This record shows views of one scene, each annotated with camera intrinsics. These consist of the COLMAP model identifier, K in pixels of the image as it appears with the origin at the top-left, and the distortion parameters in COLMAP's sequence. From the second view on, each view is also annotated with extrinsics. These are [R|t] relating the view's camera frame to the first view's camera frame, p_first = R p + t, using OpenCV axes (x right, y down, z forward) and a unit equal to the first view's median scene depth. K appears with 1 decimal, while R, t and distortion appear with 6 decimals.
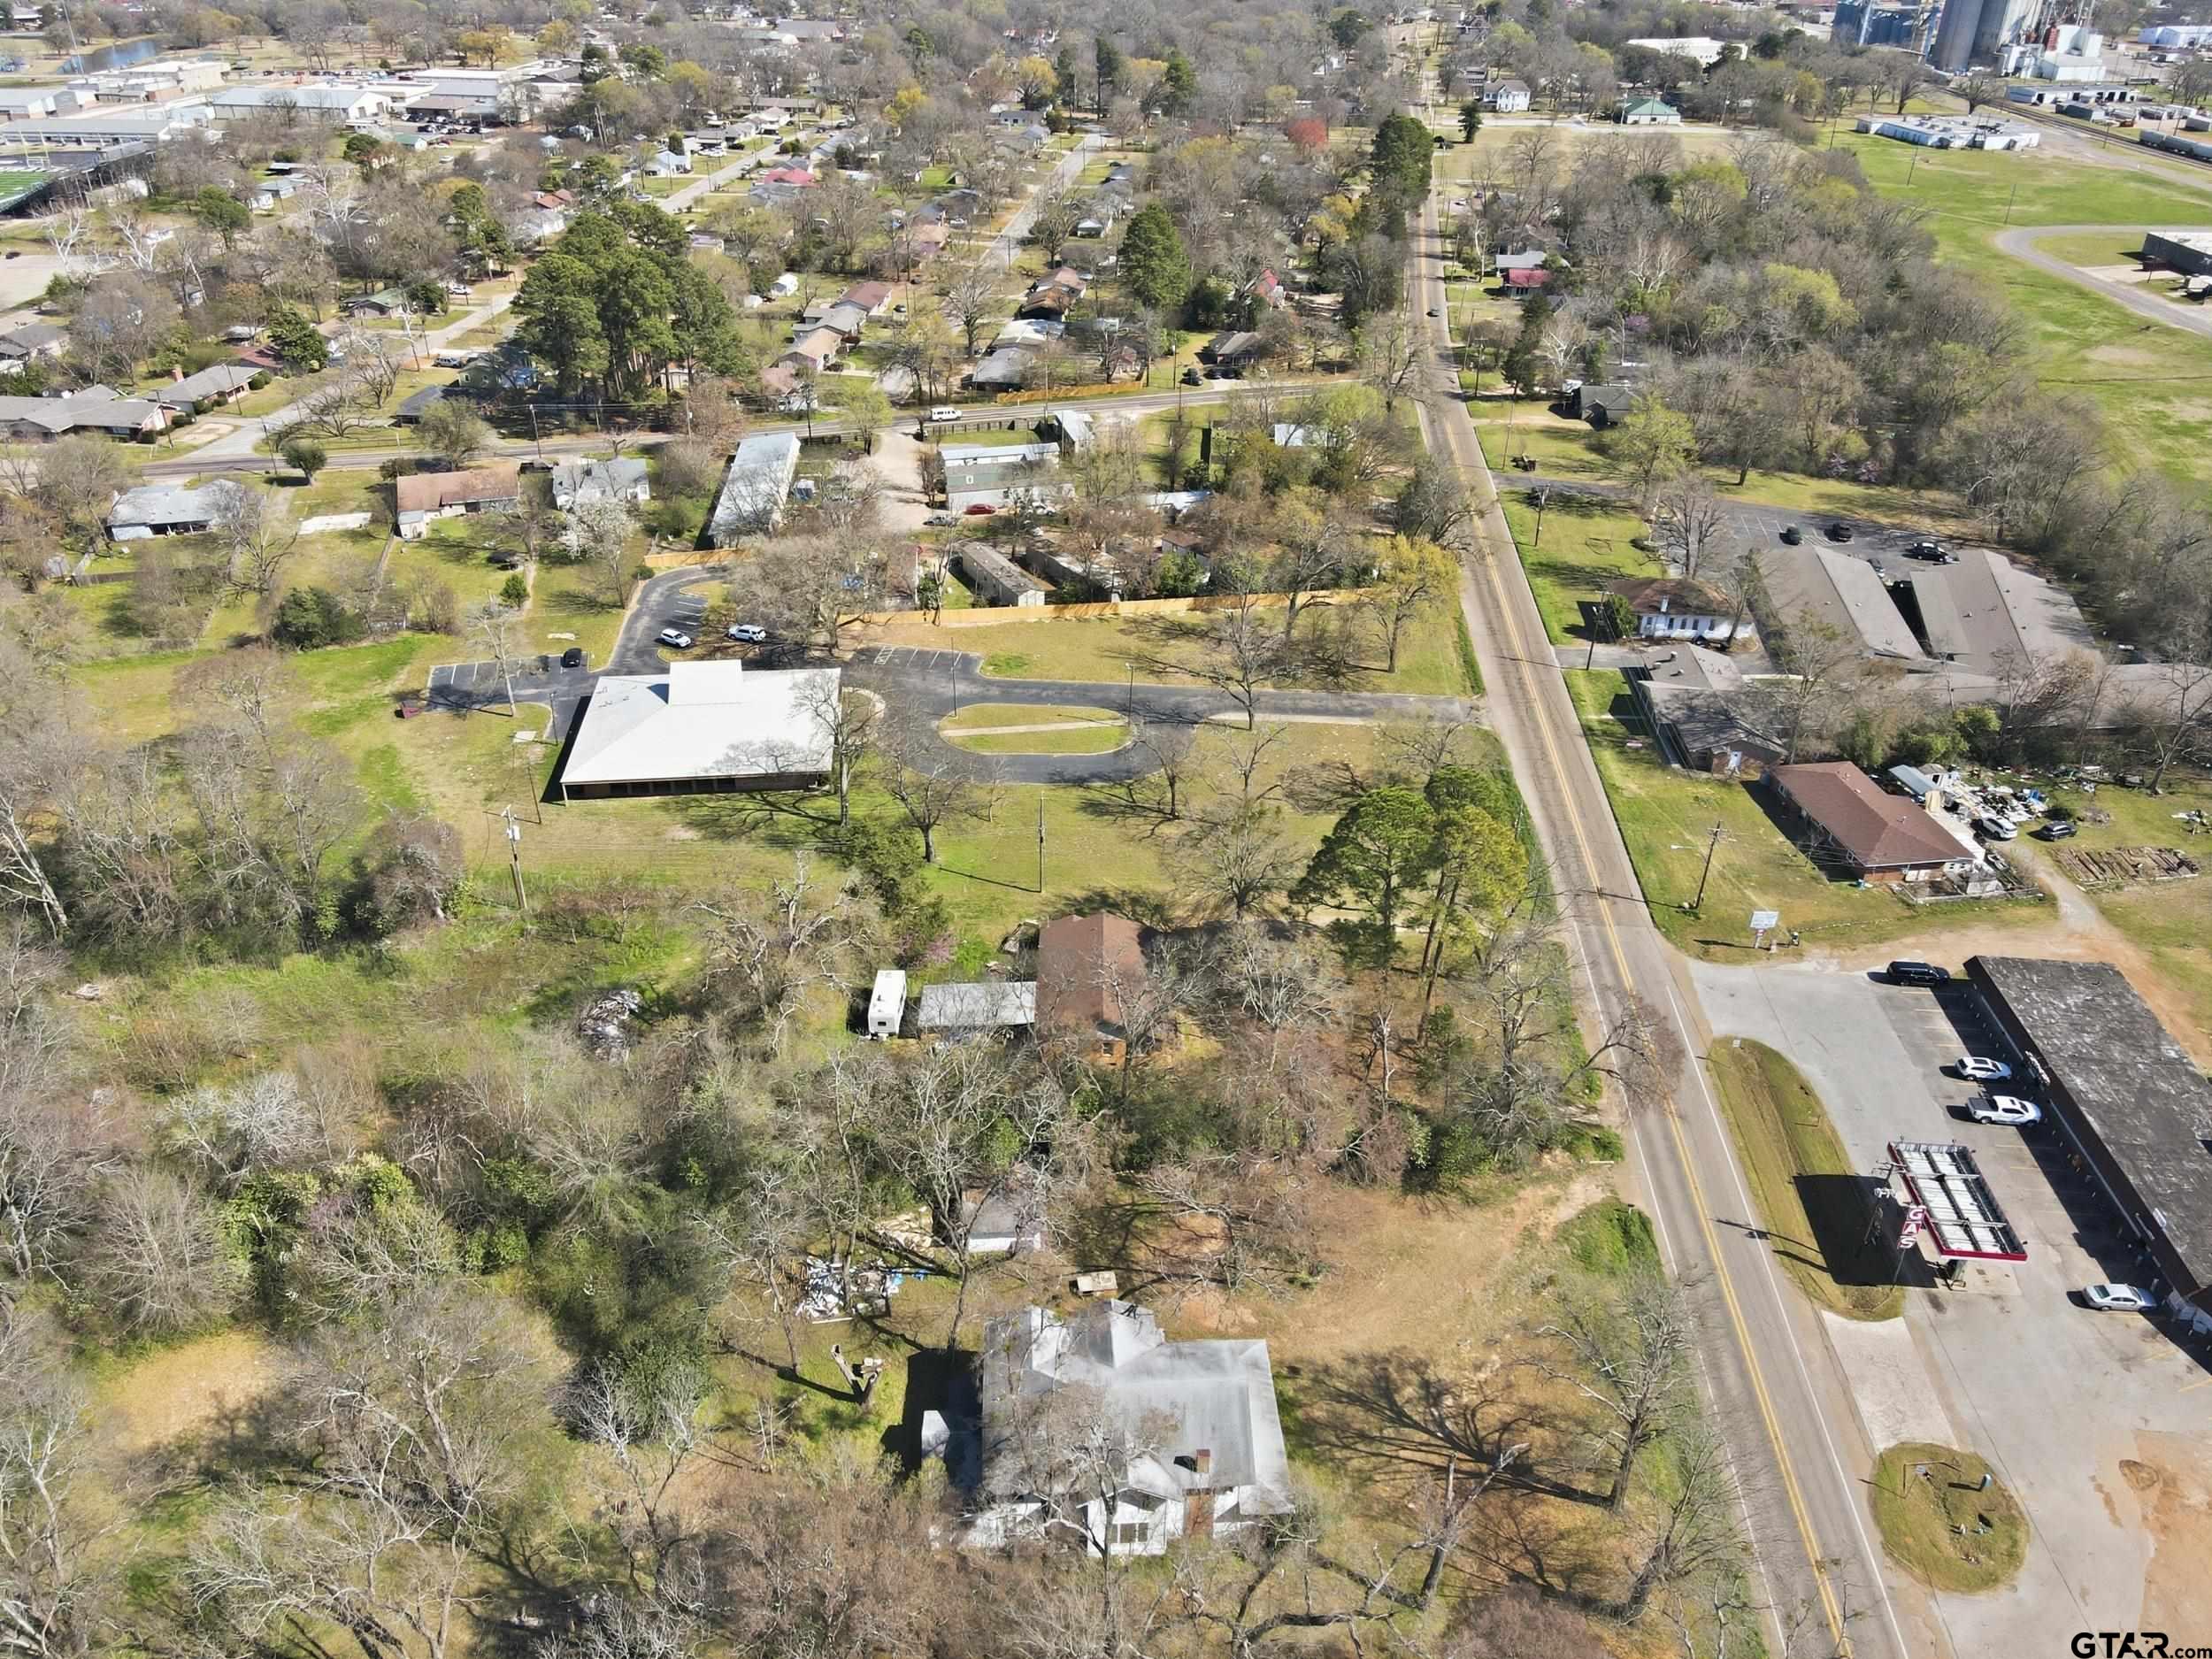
lens RADIAL K [[1571.4, 0, 1079.4], [0, 1571.4, 832.0], [0, 0, 1]] dist [-0.025010, 0.047227]
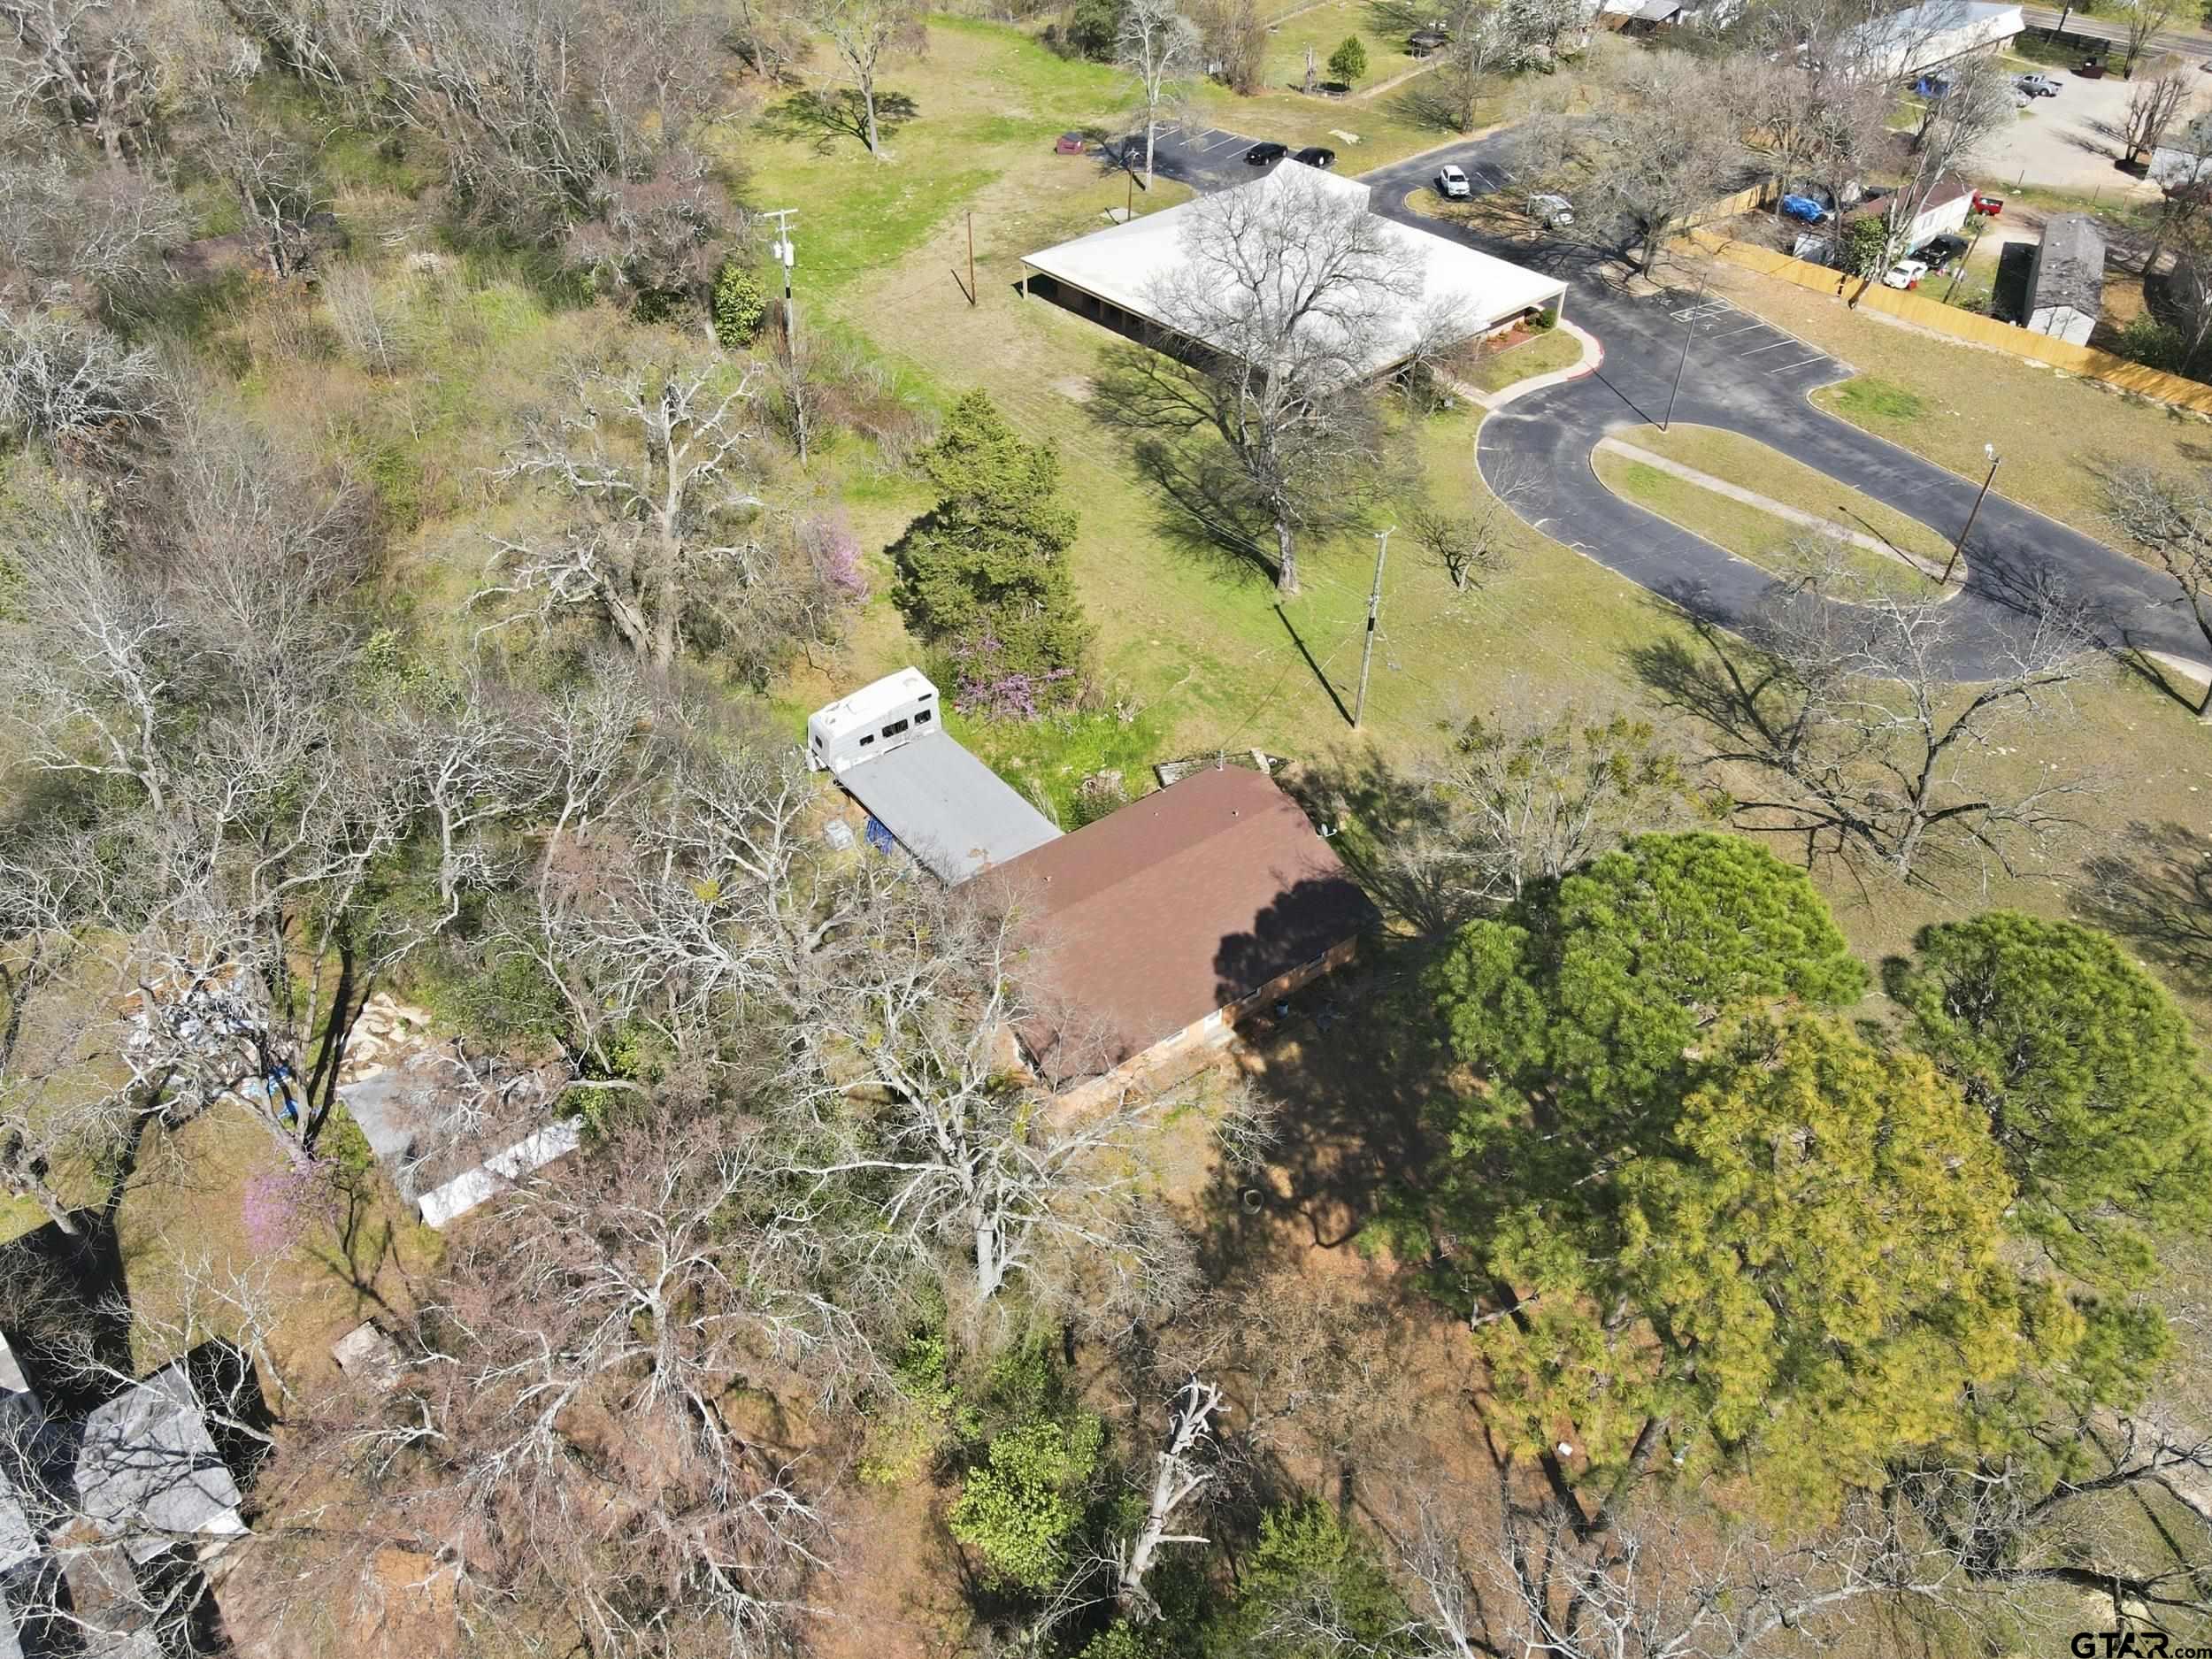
lens RADIAL K [[1628.1, 0, 1106.0], [0, 1628.1, 829.5], [0, 0, 1]] dist [0.011016, 0.006853]
pose [[0.605968, 0.523649, -0.598828, 0.231319], [-0.422825, 0.849657, 0.315122, -0.058445], [0.673812, 0.062246, 0.736277, 0.521417]]
